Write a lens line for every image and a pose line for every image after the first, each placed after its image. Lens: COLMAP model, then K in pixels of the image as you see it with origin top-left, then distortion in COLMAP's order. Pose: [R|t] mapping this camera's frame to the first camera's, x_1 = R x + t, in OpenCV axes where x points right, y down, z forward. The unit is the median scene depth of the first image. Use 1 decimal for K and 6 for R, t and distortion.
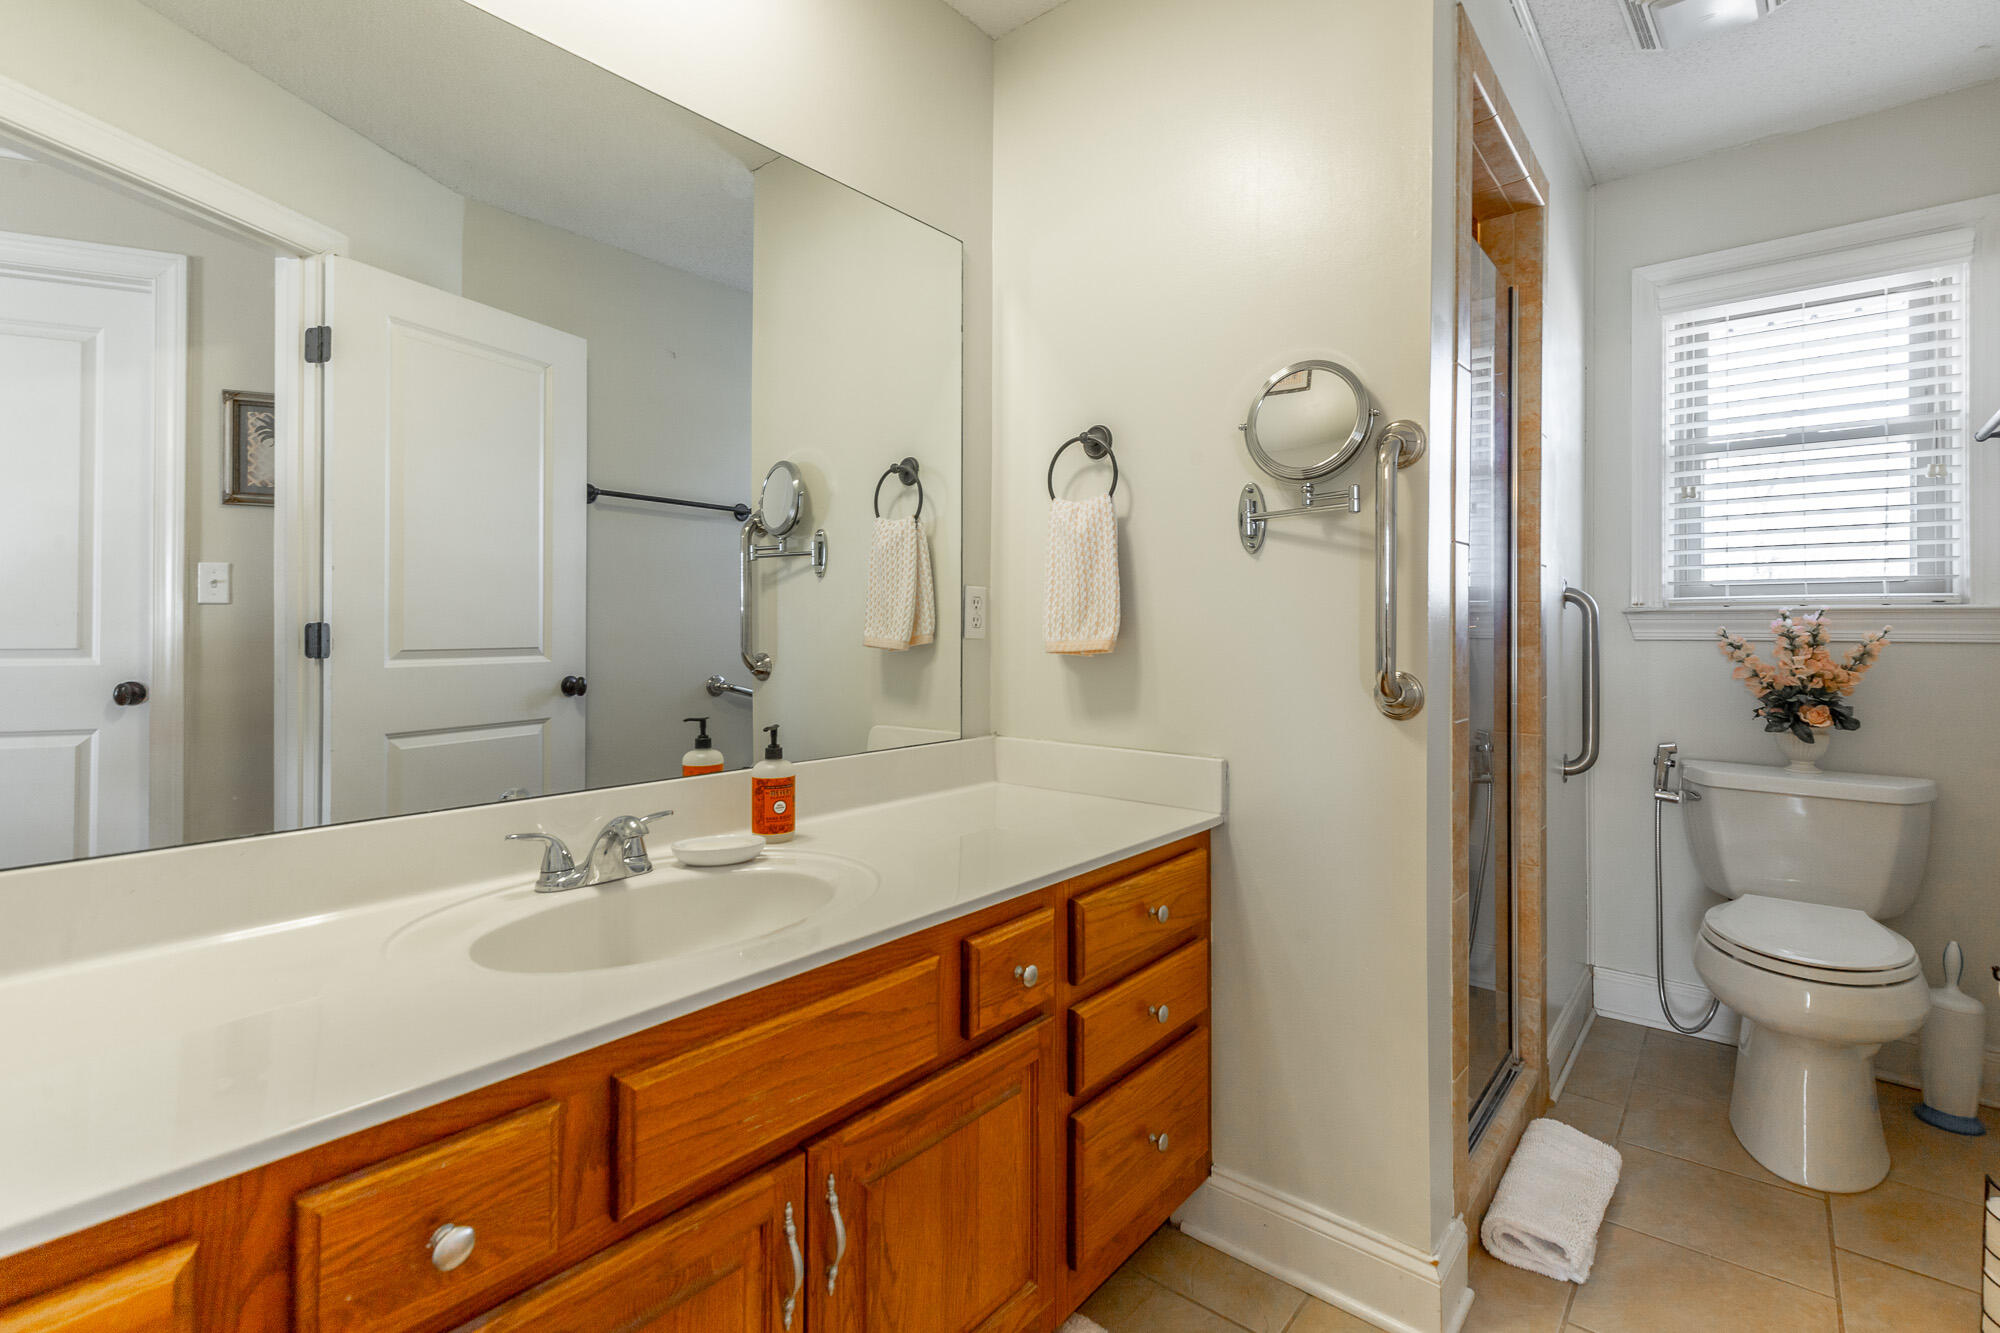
lens RADIAL K [[908.0, 0, 998.4], [0, 908.0, 658.6], [0, 0, 1]] dist [0.000030, -0.000168]
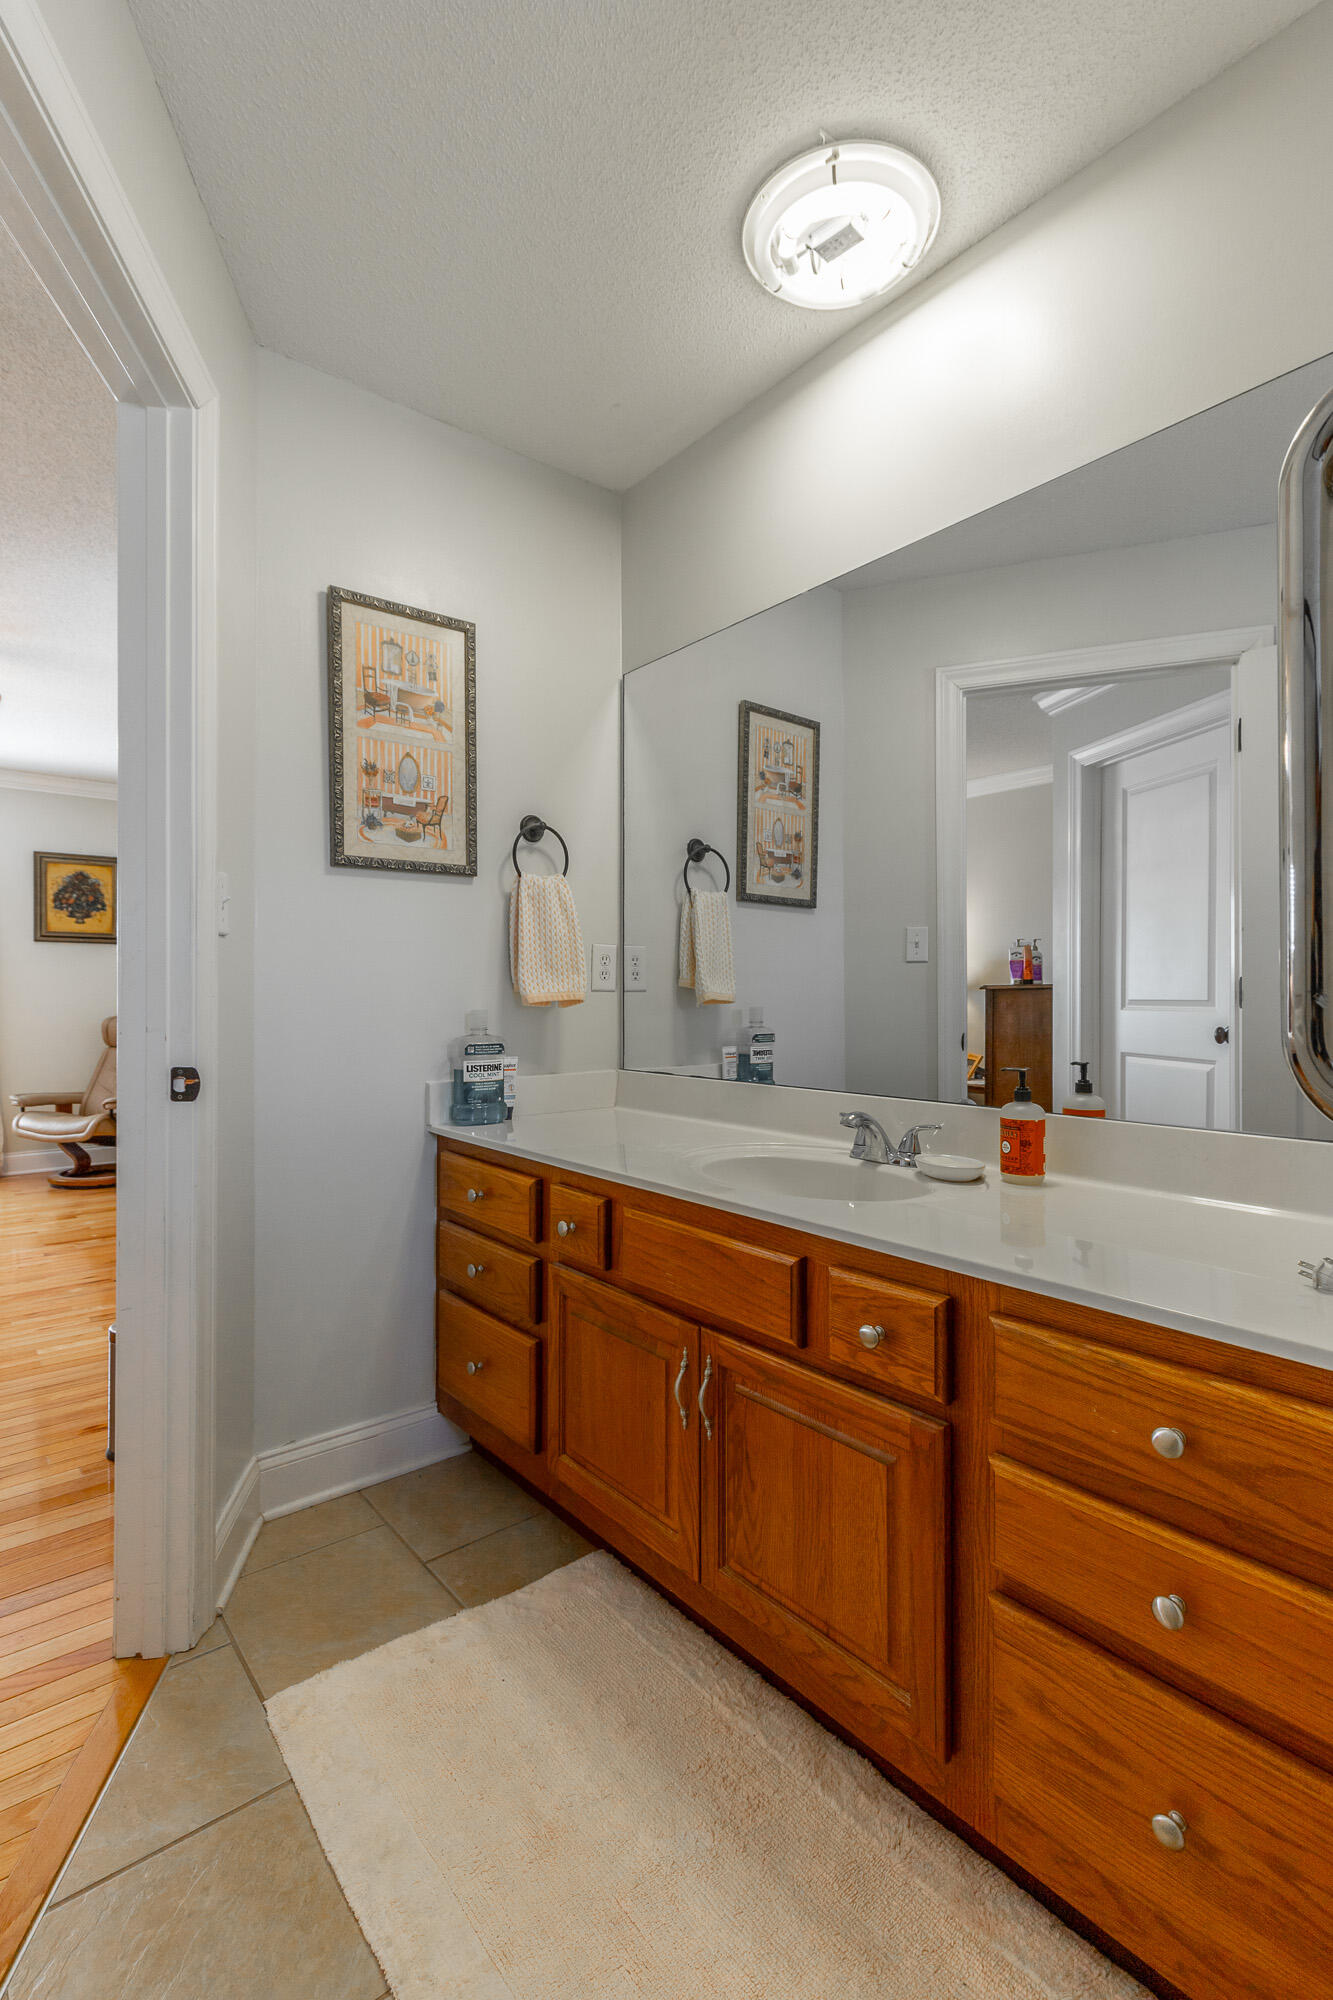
lens RADIAL K [[908.0, 0, 666.5], [0, 908.0, 1000.0], [0, 0, 1]] dist [0.000030, -0.000168]
pose [[-0.180111, 0.007374, -0.983619, 0.910940], [-0.022283, 0.999685, 0.011574, -0.007250], [0.983394, 0.024003, -0.179890, 0.866614]]
